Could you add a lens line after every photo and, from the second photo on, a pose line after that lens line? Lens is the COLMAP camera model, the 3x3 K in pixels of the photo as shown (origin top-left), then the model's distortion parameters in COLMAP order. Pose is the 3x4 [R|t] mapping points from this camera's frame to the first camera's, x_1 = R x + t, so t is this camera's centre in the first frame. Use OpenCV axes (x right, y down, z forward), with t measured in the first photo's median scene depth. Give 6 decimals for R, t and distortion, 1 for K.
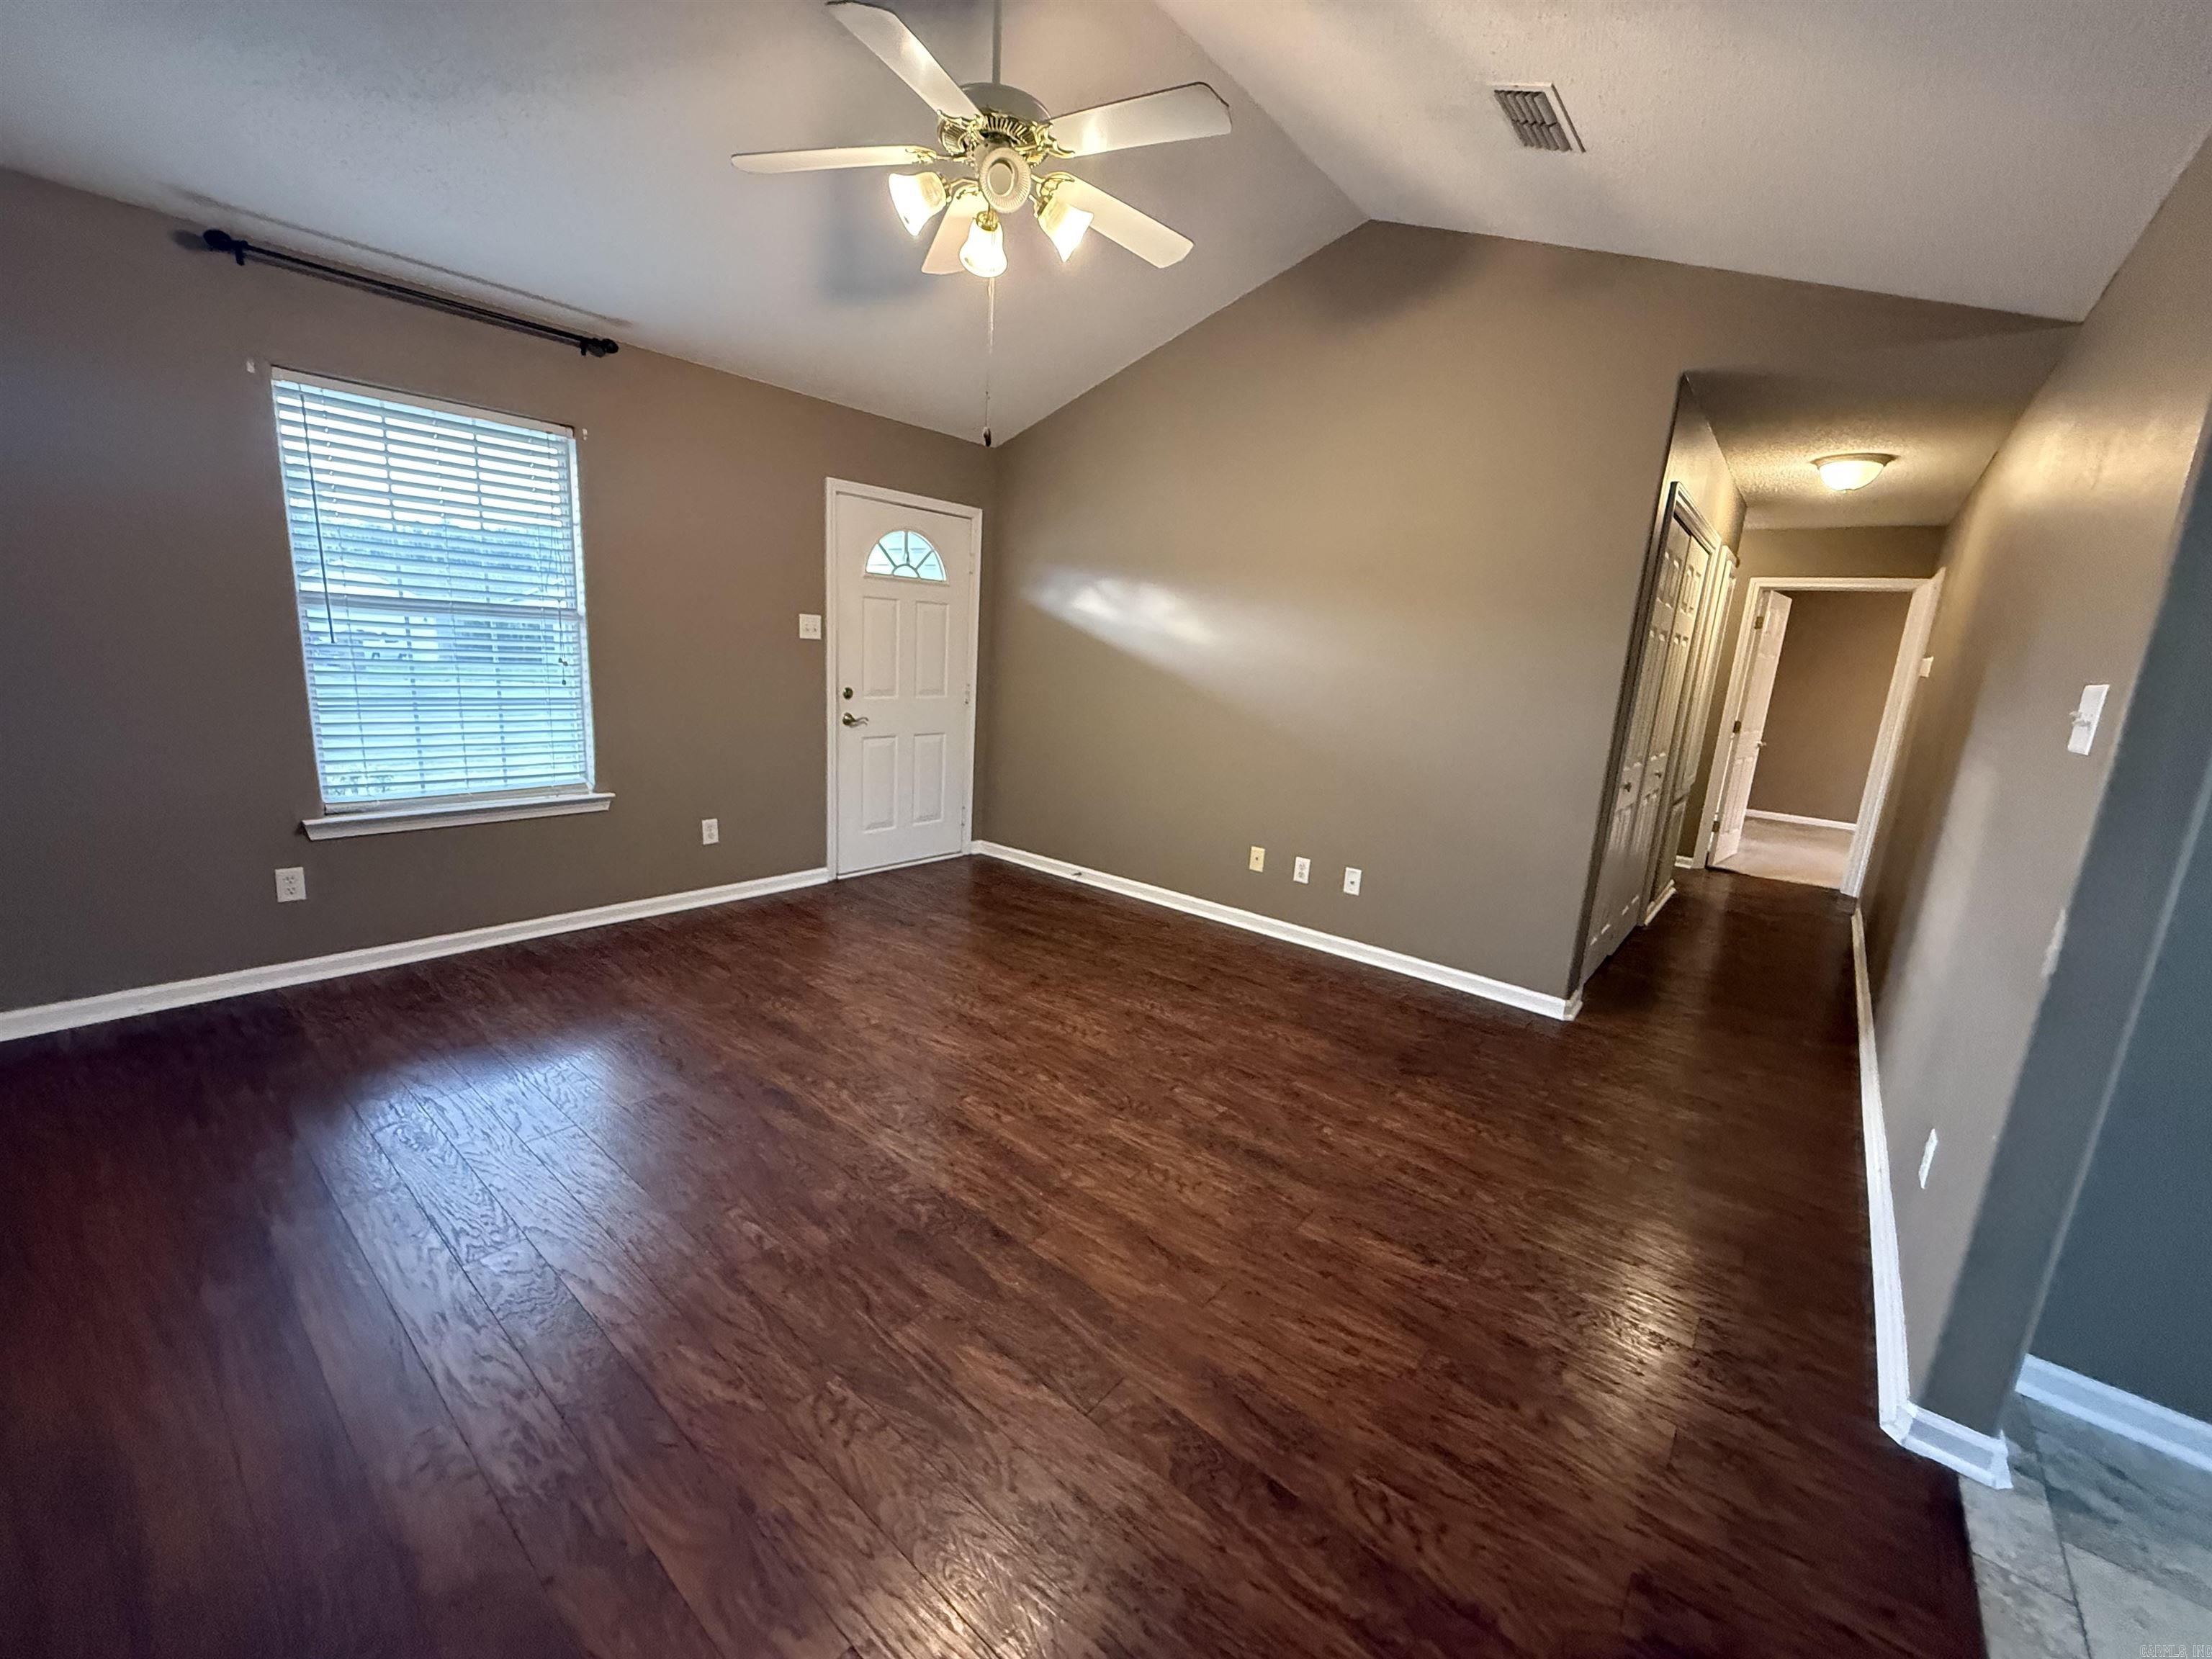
lens RADIAL K [[882.7, 0, 1098.1], [0, 882.7, 828.7], [0, 0, 1]] dist [0.000147, 0.000373]
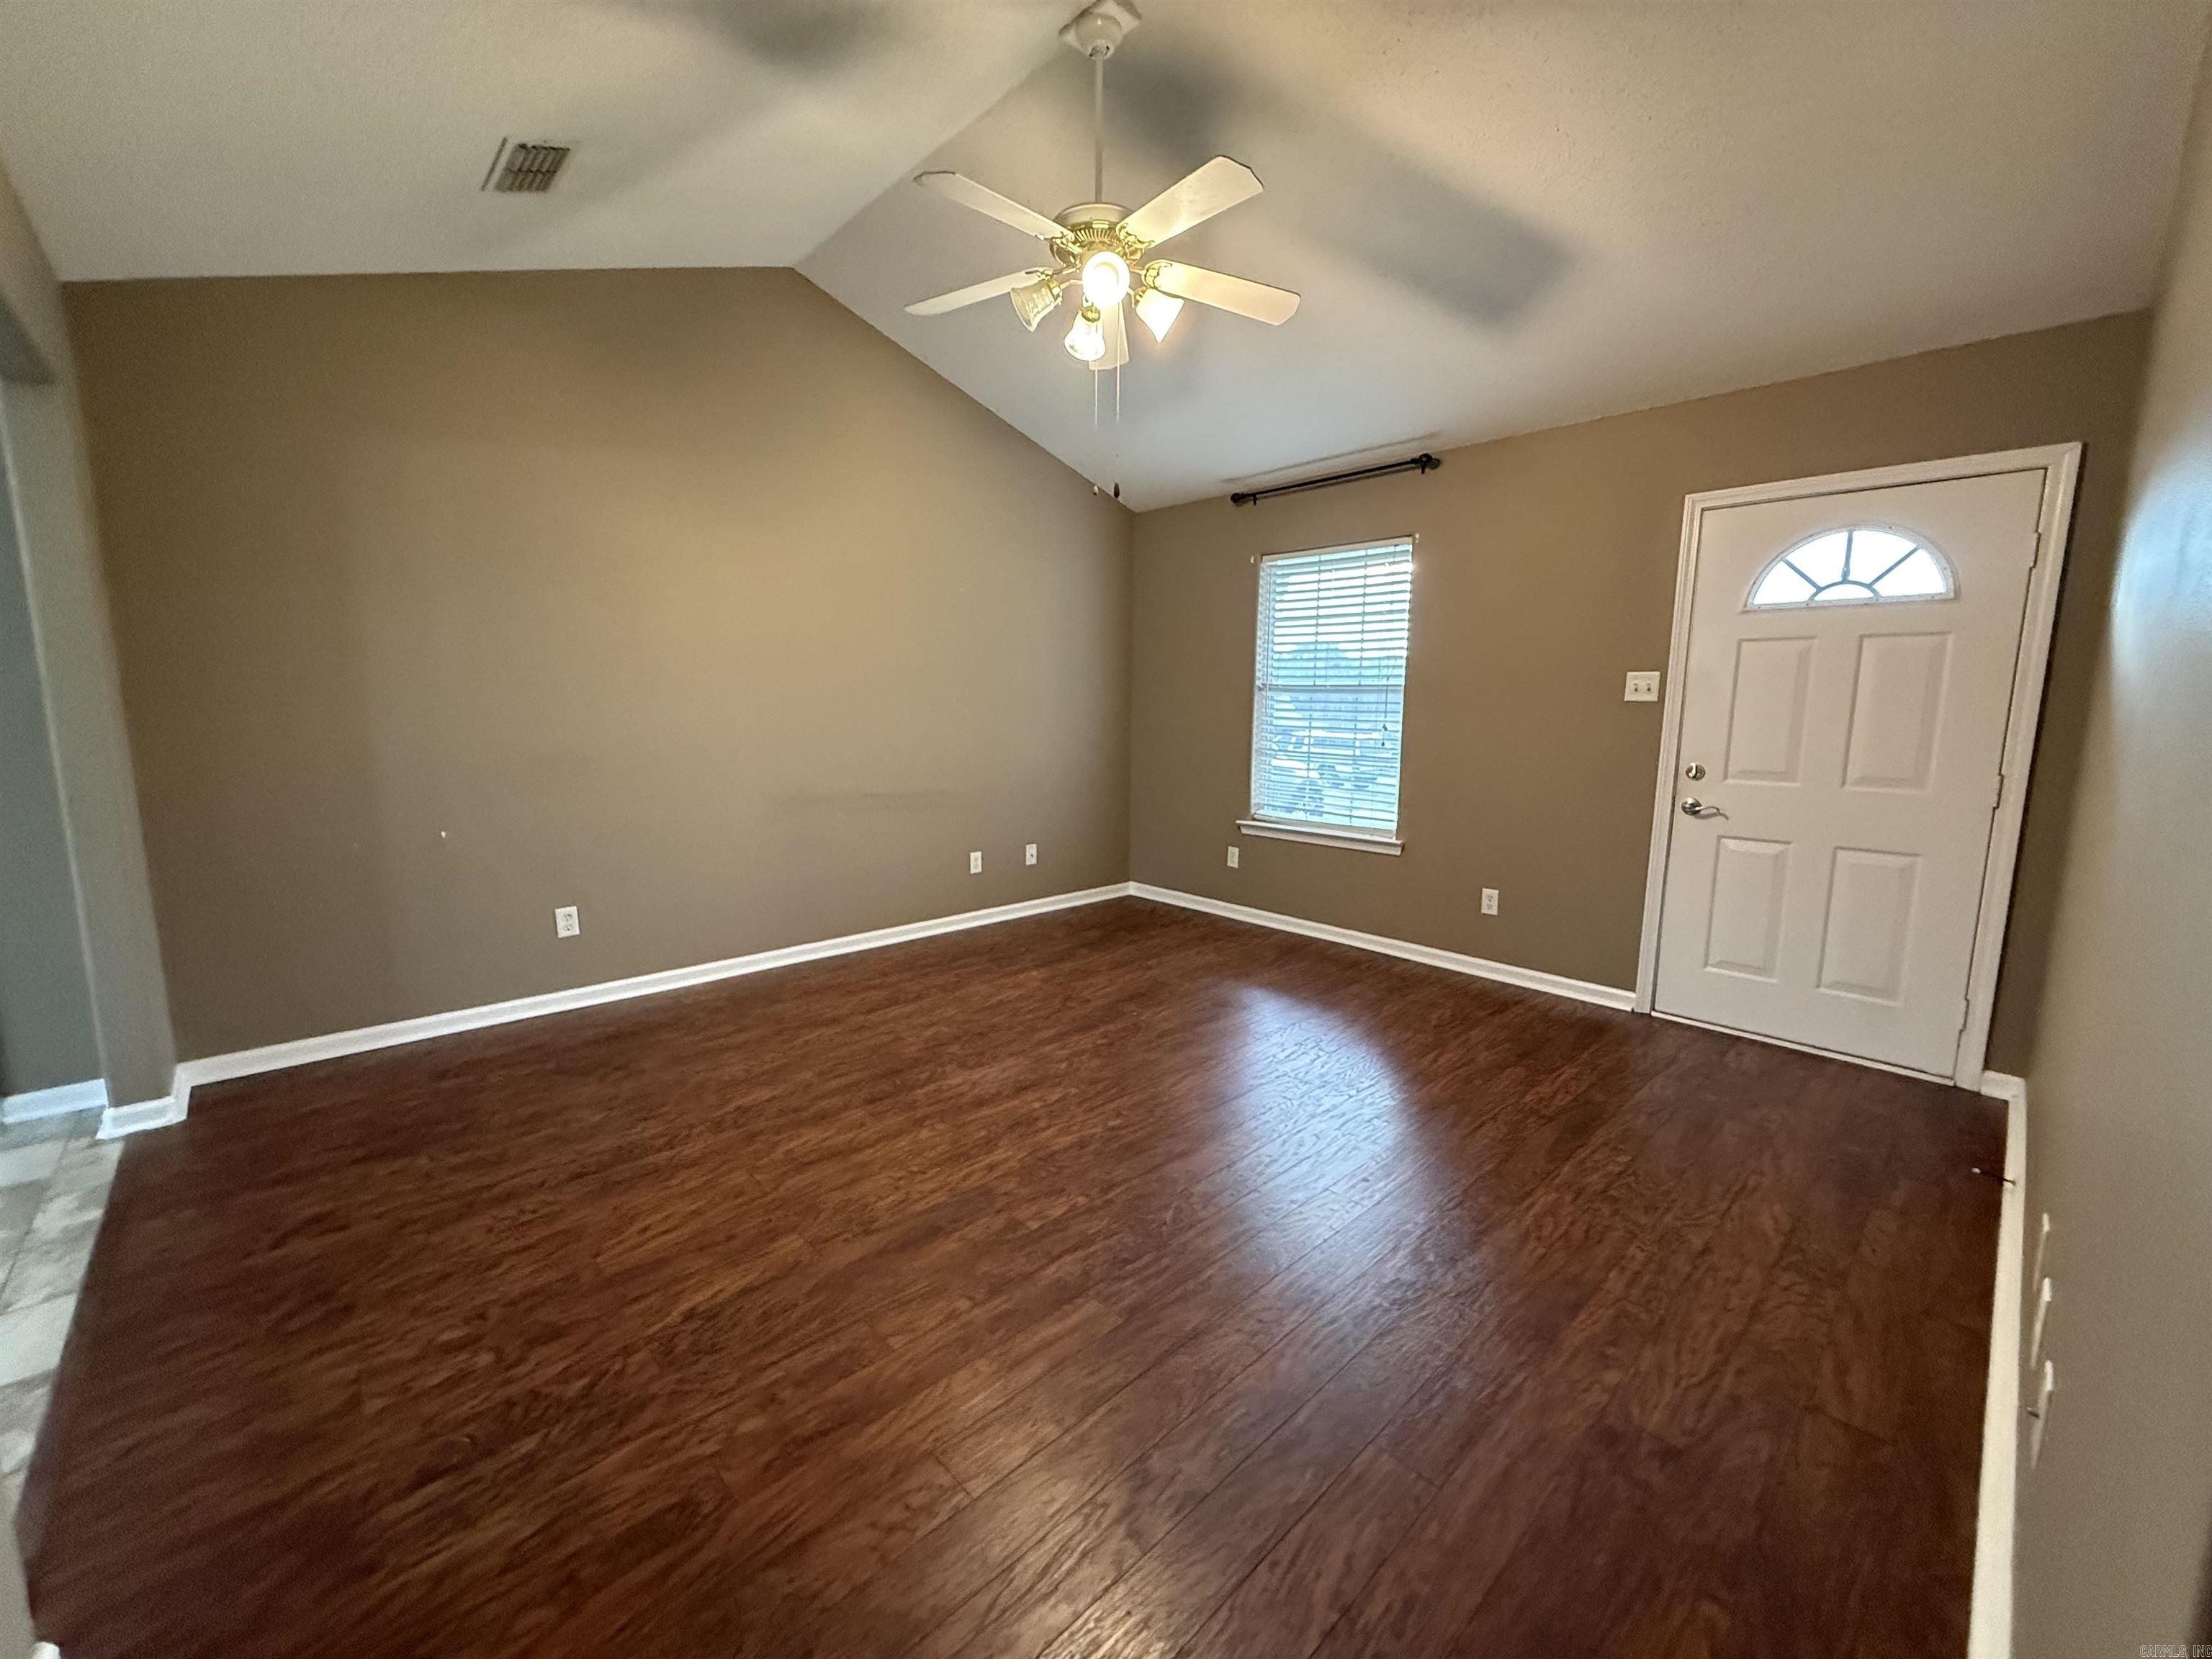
lens RADIAL K [[882.7, 0, 1106.3], [0, 882.7, 825.5], [0, 0, 1]] dist [0.000147, 0.000373]
pose [[-0.116174, 0.075893, -0.990325, 0.934917], [-0.226759, 0.968717, 0.100838, -0.132901], [0.966997, 0.236280, -0.095330, 1.102151]]
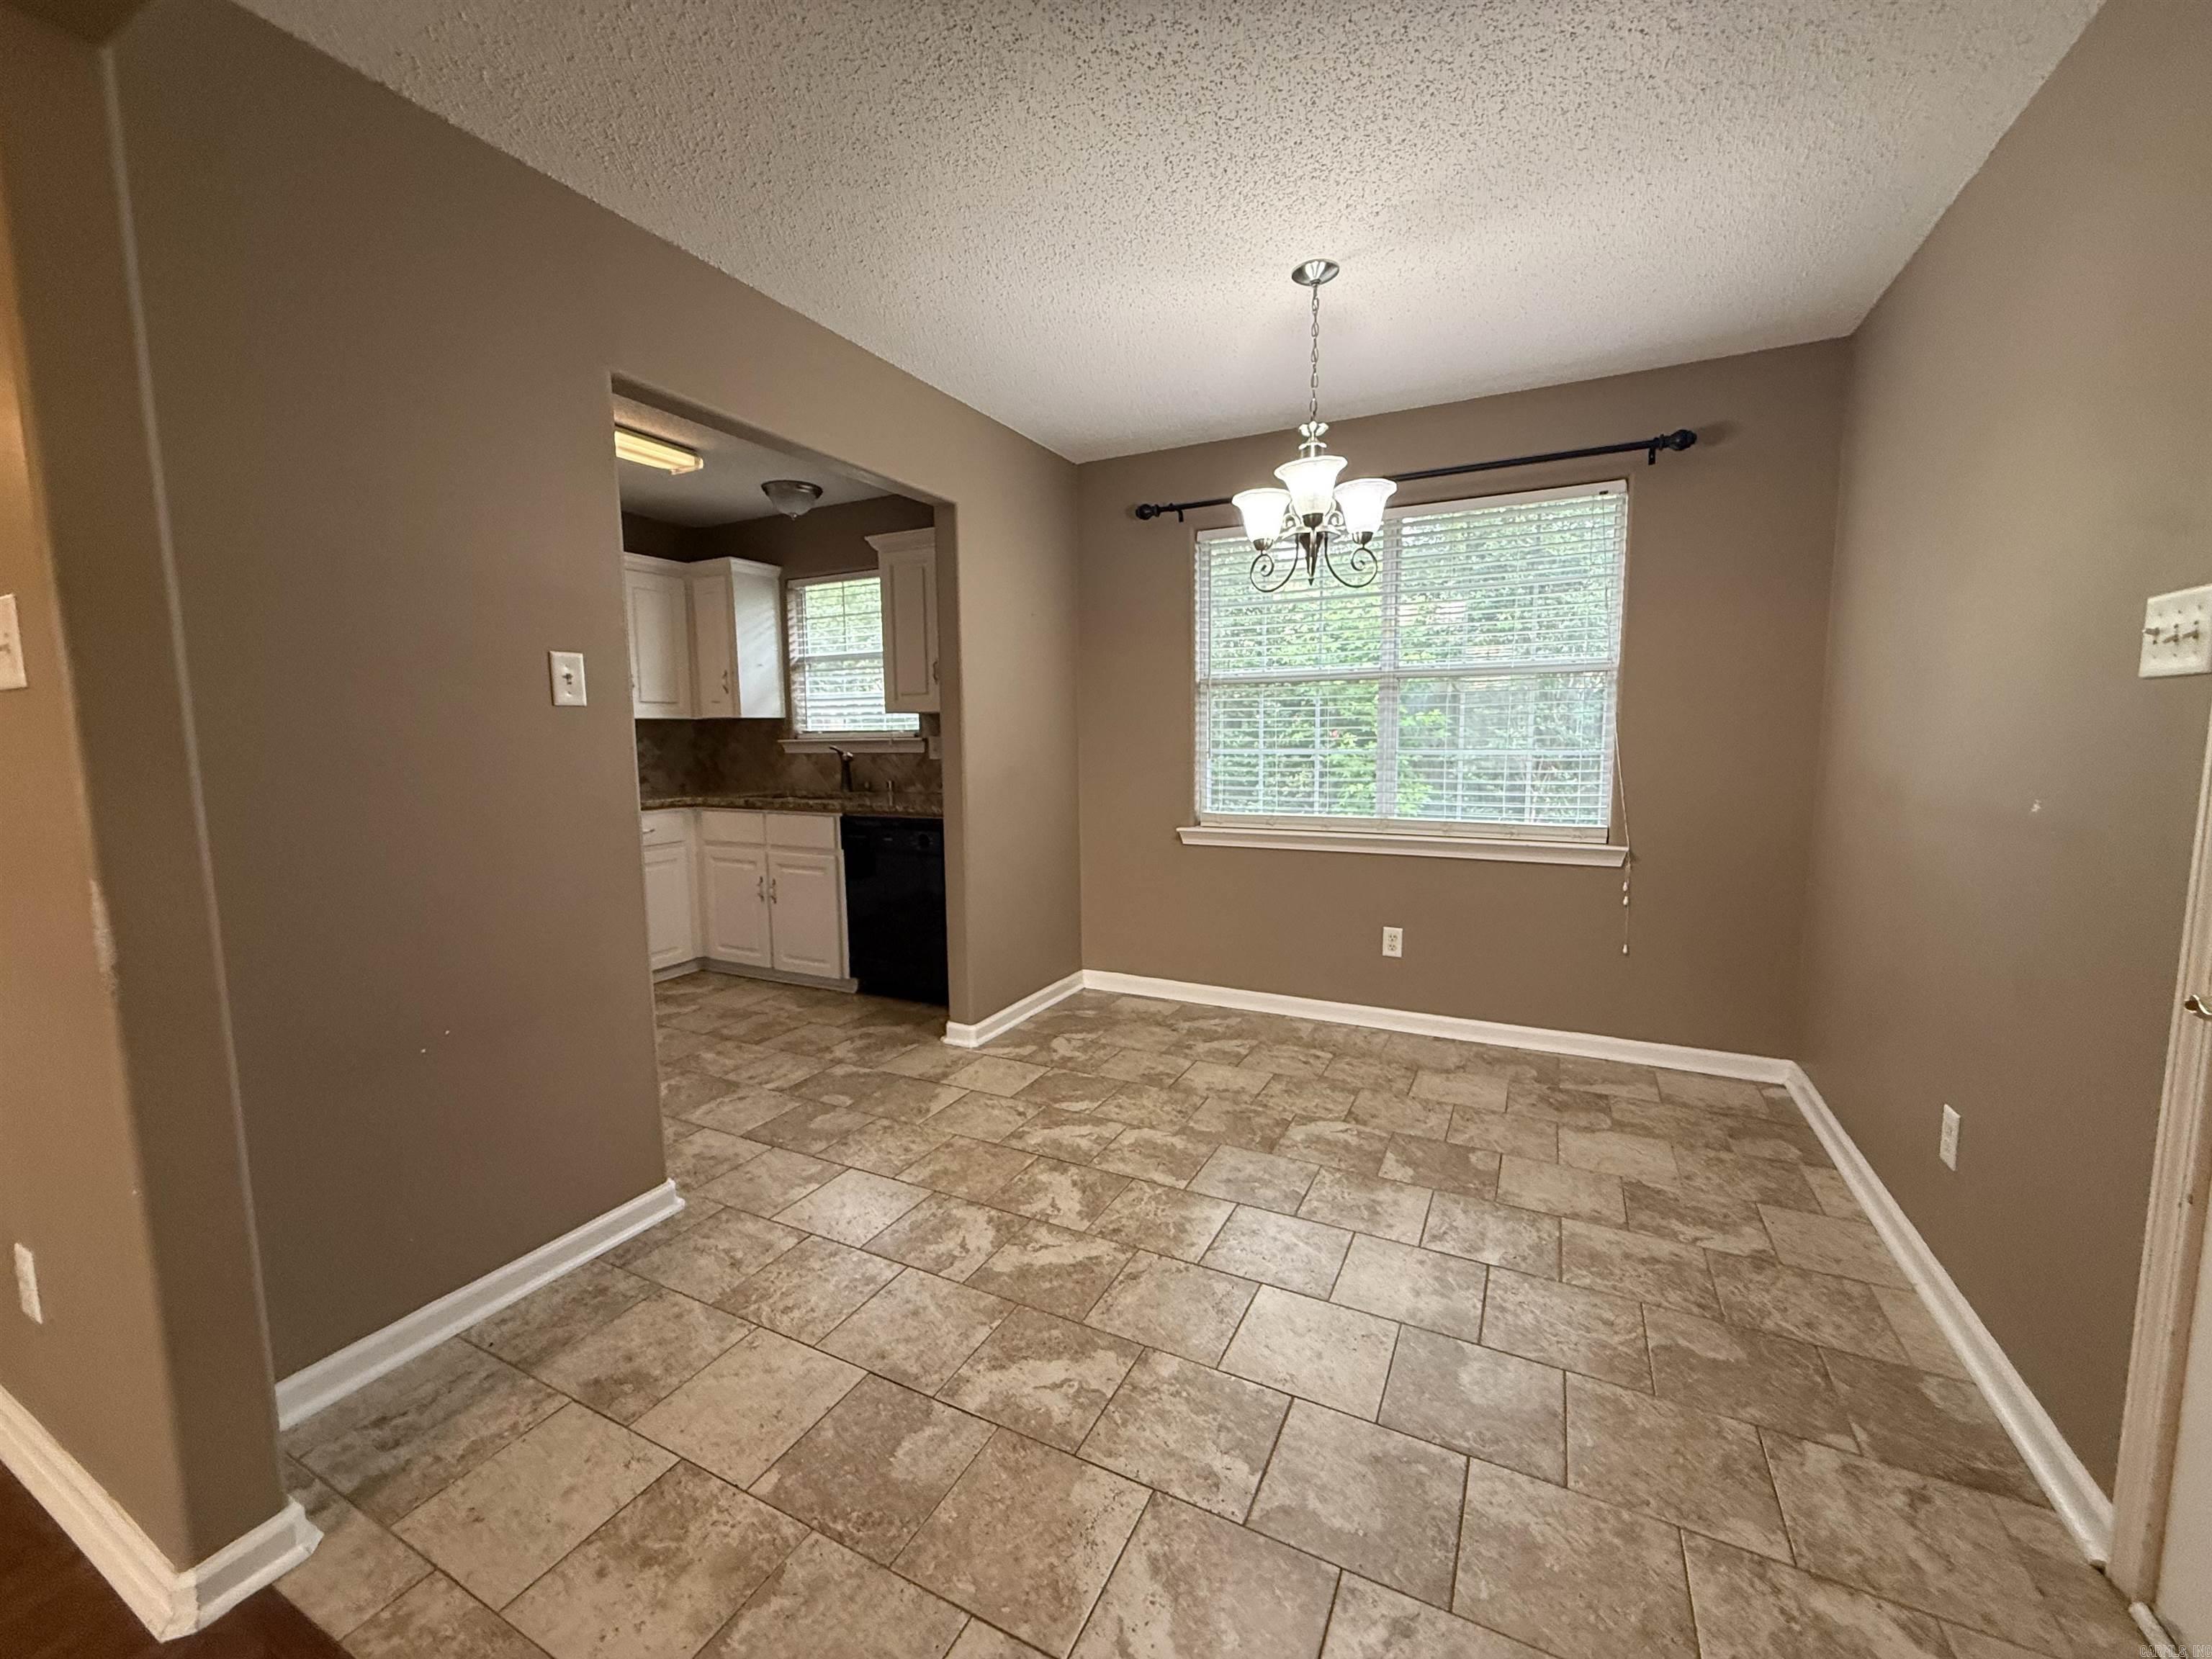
lens RADIAL K [[882.7, 0, 1106.4], [0, 882.7, 821.3], [0, 0, 1]] dist [0.000147, 0.000373]
pose [[-0.222532, -0.161523, 0.961452, 0.090809], [0.202427, 0.957033, 0.207633, 0.034125], [-0.953679, 0.240828, -0.180273, 0.158346]]
